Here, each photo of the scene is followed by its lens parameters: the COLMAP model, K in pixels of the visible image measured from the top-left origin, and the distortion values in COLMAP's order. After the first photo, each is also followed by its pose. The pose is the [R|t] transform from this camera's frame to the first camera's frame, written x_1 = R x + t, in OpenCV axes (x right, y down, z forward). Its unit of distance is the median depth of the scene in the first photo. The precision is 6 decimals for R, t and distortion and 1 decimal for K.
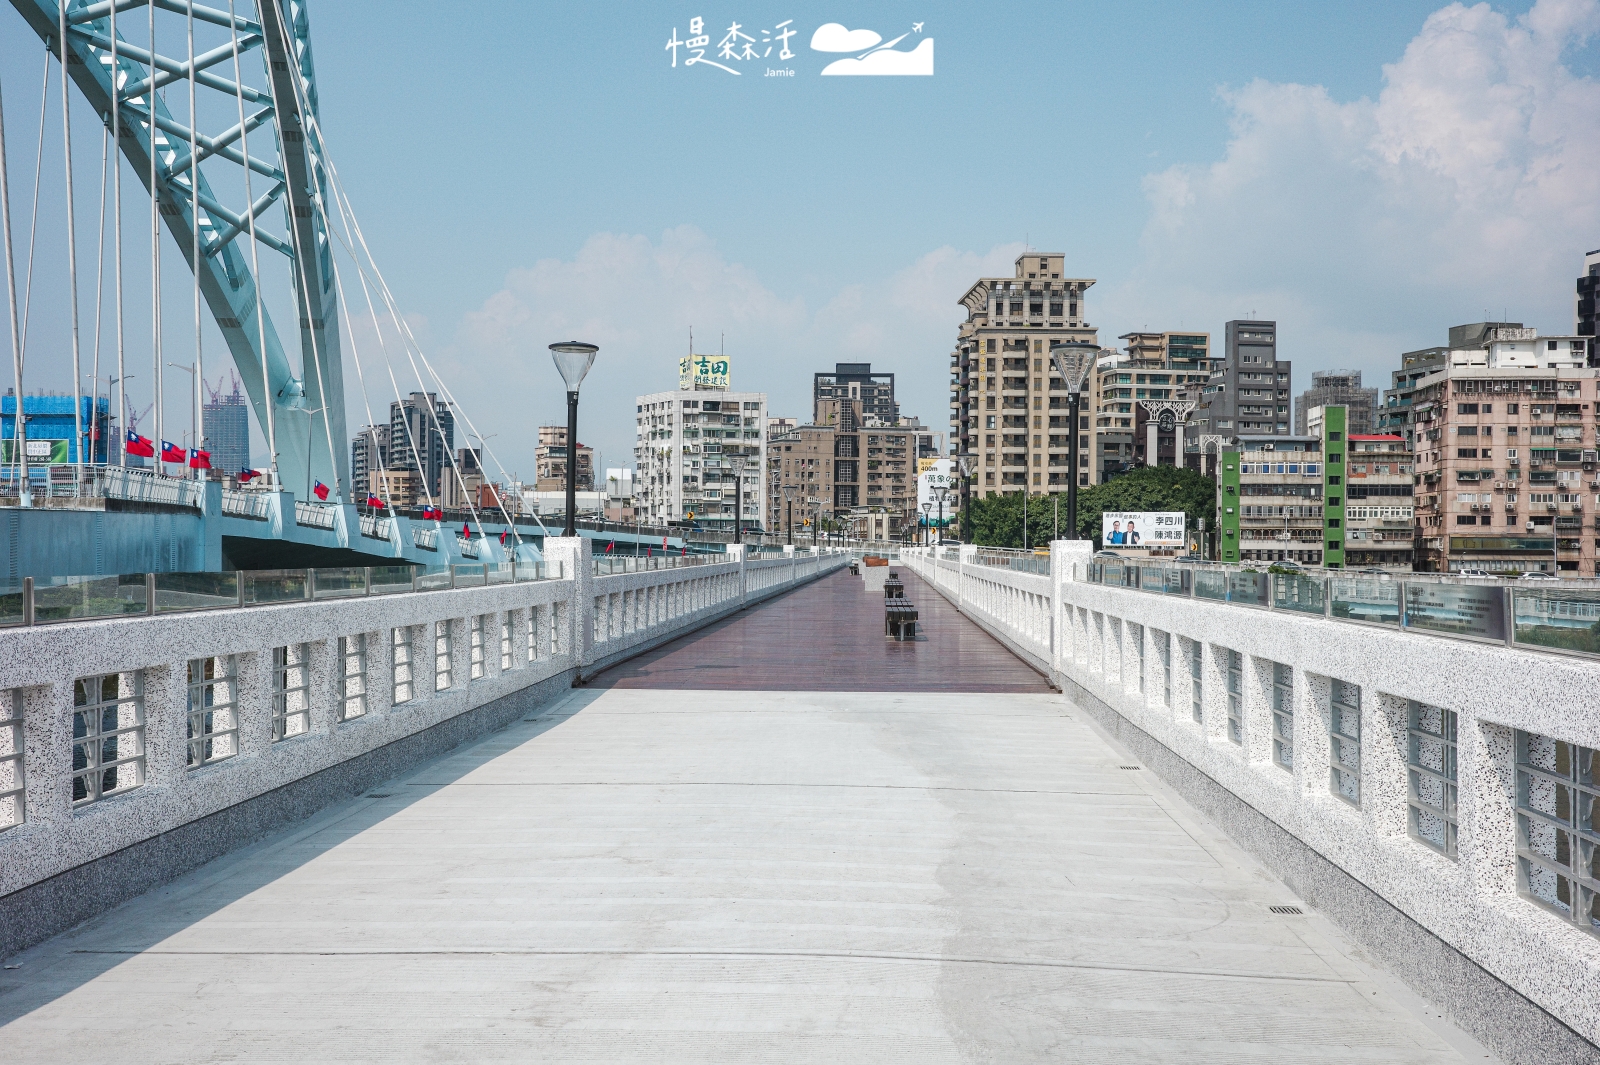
lens RADIAL K [[1783.3, 0, 787.4], [0, 1783.3, 536.4], [0, 0, 1]] dist [0.035987, 0.002884]
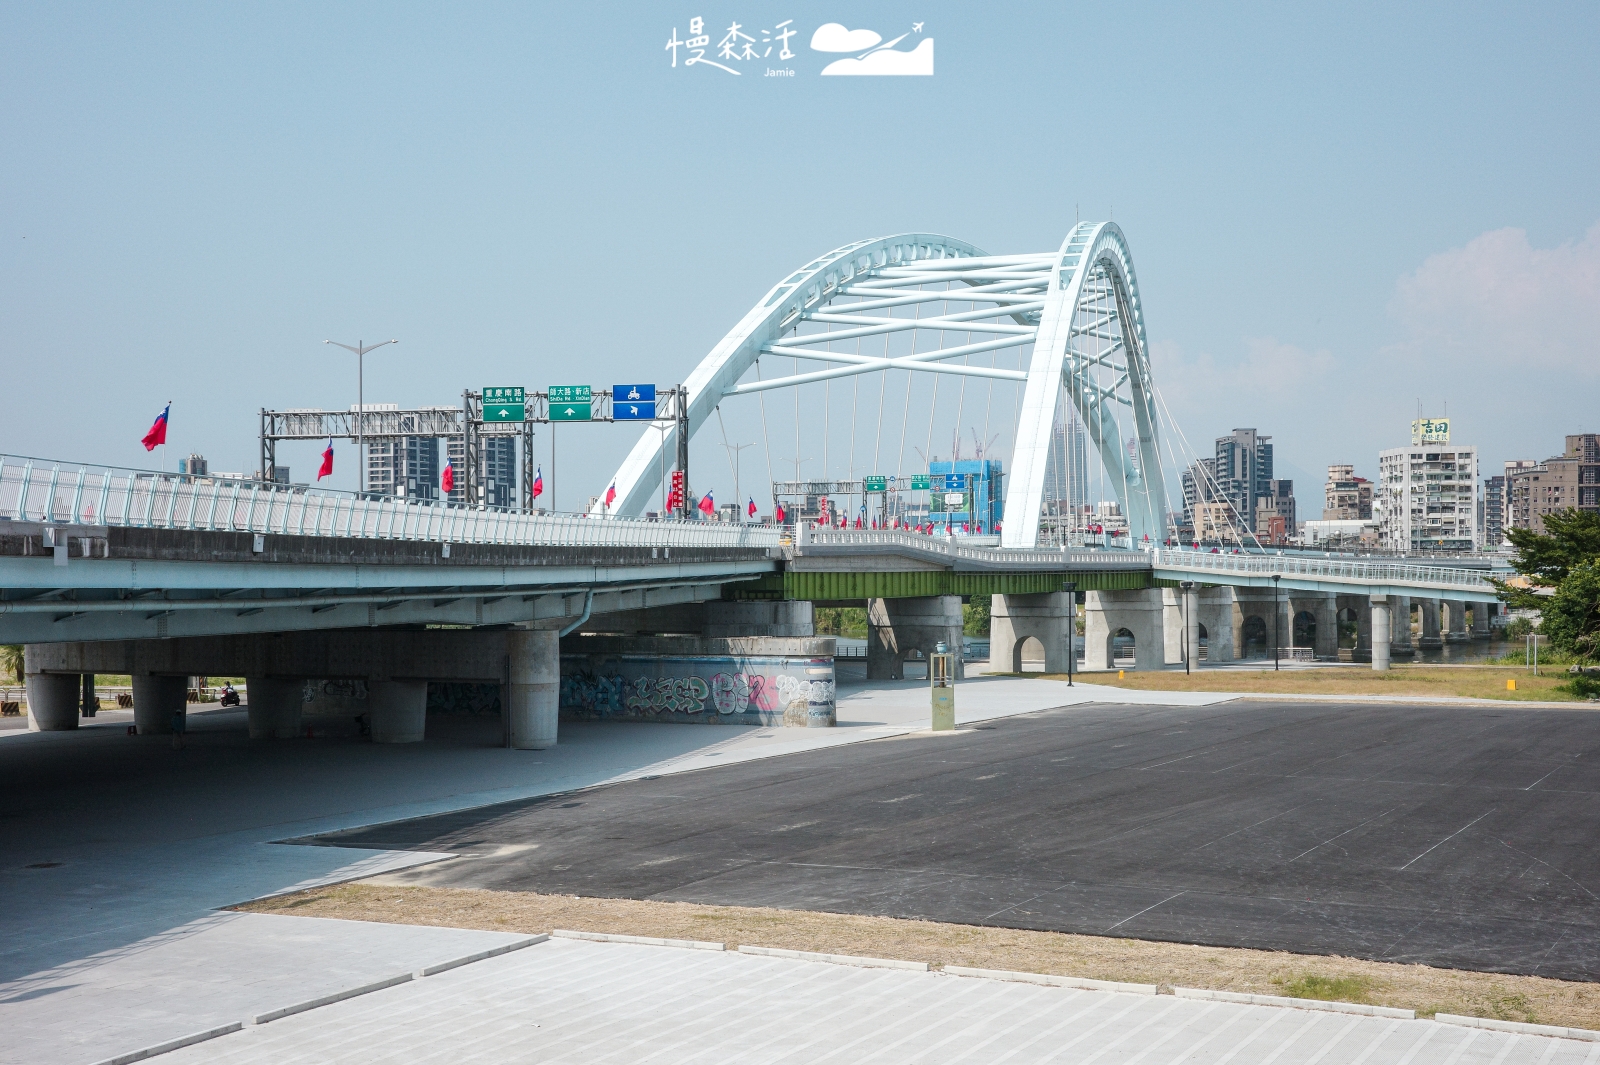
lens RADIAL K [[1935.2, 0, 802.0], [0, 1935.2, 579.3], [0, 0, 1]] dist [0.028721, 0.020102]
pose [[0.905699, -0.012431, -0.423739, 0.161376], [0.016465, 0.999847, 0.005861, 0.003953], [0.423601, -0.012285, 0.905766, -0.597174]]
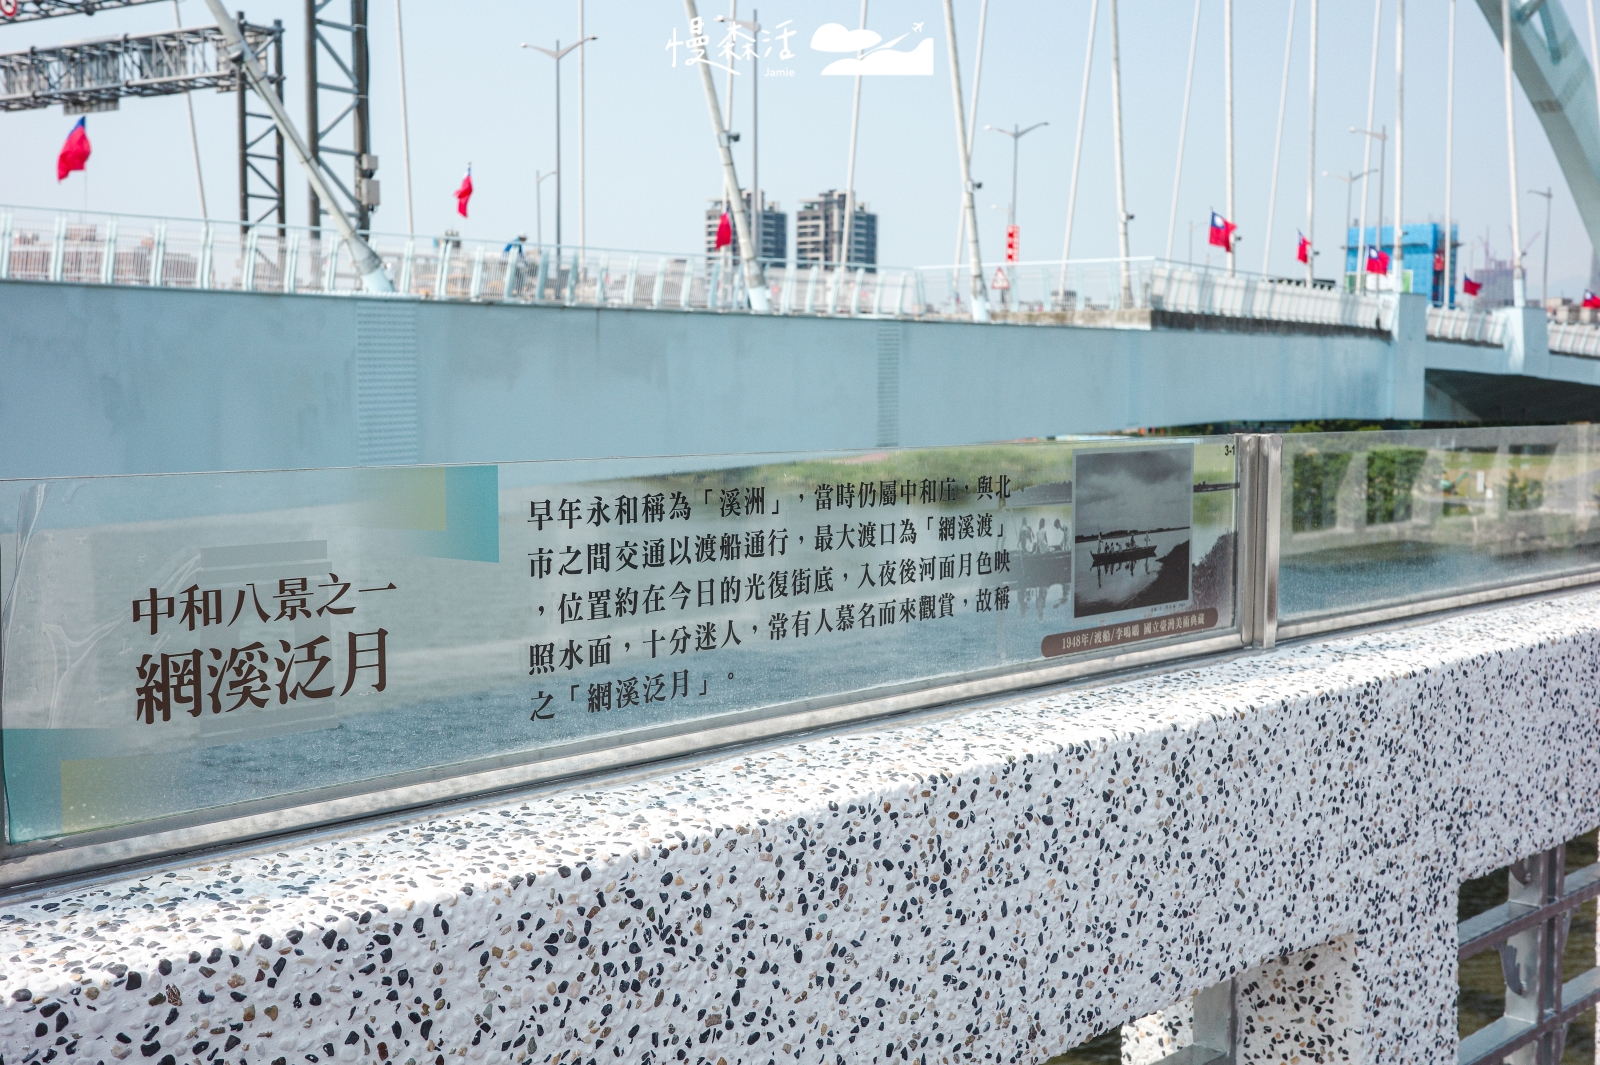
lens RADIAL K [[1830.1, 0, 800.0], [0, 1830.1, 532.5], [0, 0, 1]] dist [0.060933, 0.014307]
pose [[0.753471, 0.057945, -0.654922, -0.004524], [-0.002477, 0.996352, 0.085303, 0.000871], [0.657476, -0.062651, 0.750866, 0.088640]]
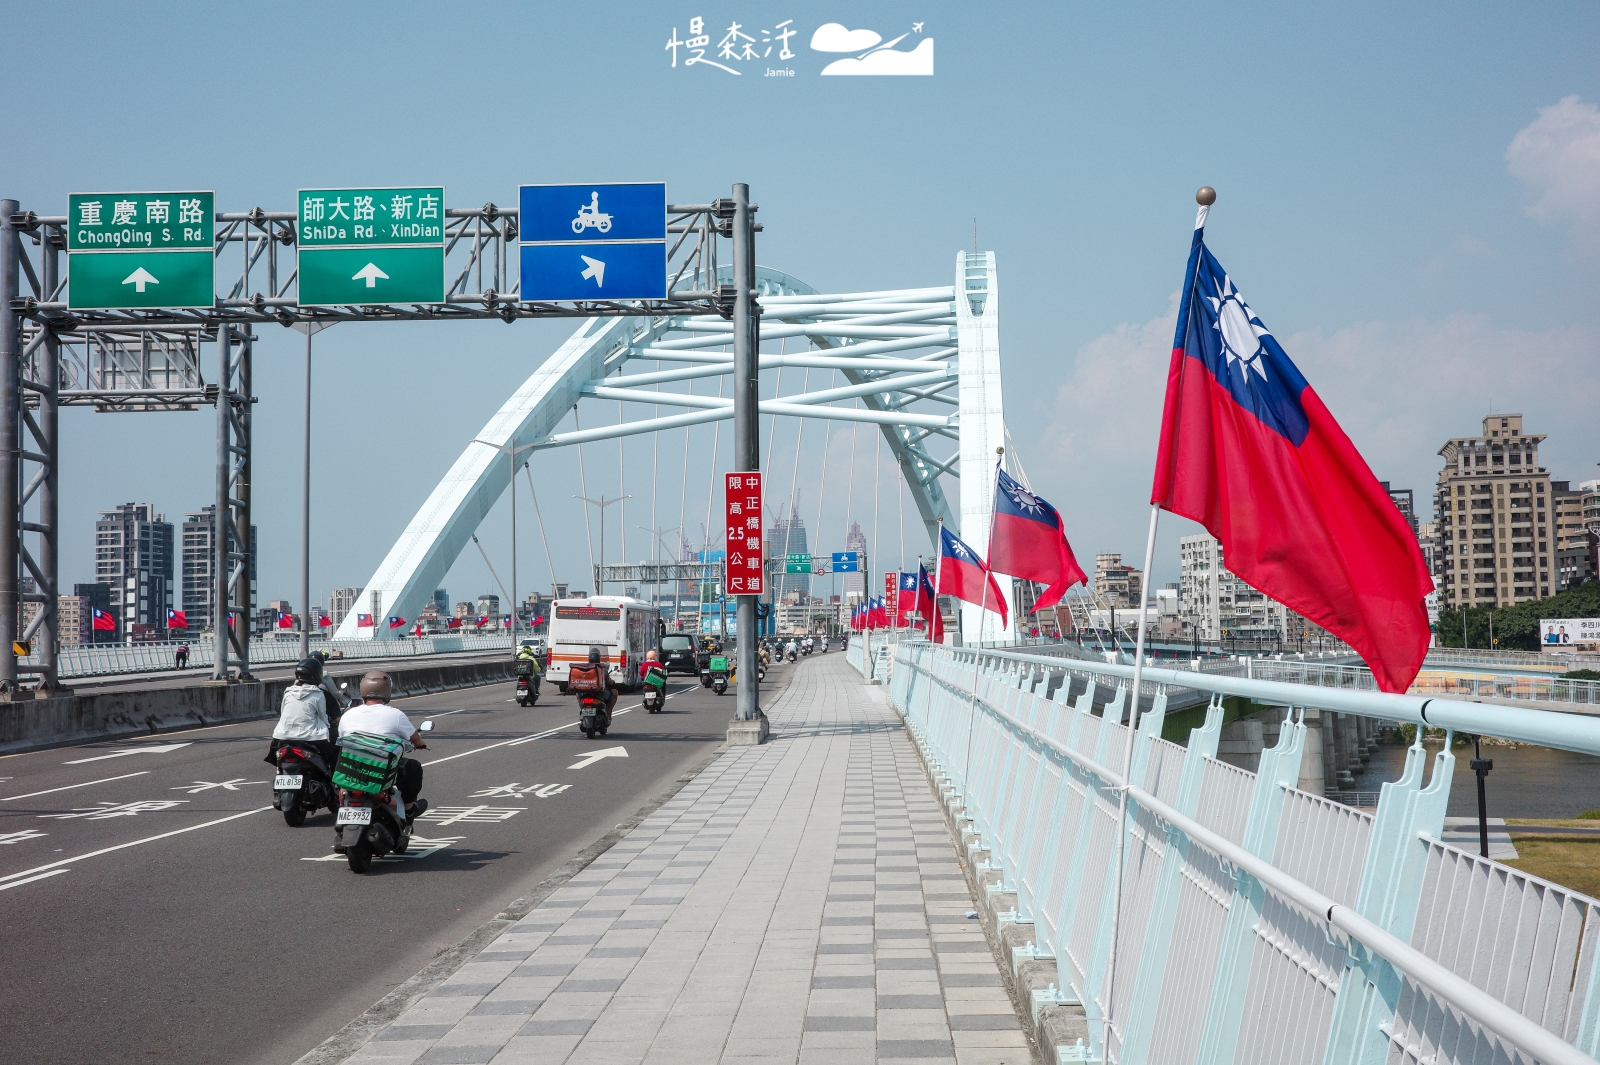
lens RADIAL K [[1783.3, 0, 787.4], [0, 1783.3, 536.4], [0, 0, 1]] dist [0.035987, 0.002884]
pose [[0.955860, -0.042469, -0.290736, 0.023794], [0.025207, 0.997704, -0.062863, -0.004337], [0.292738, 0.052760, 0.954736, -0.381455]]
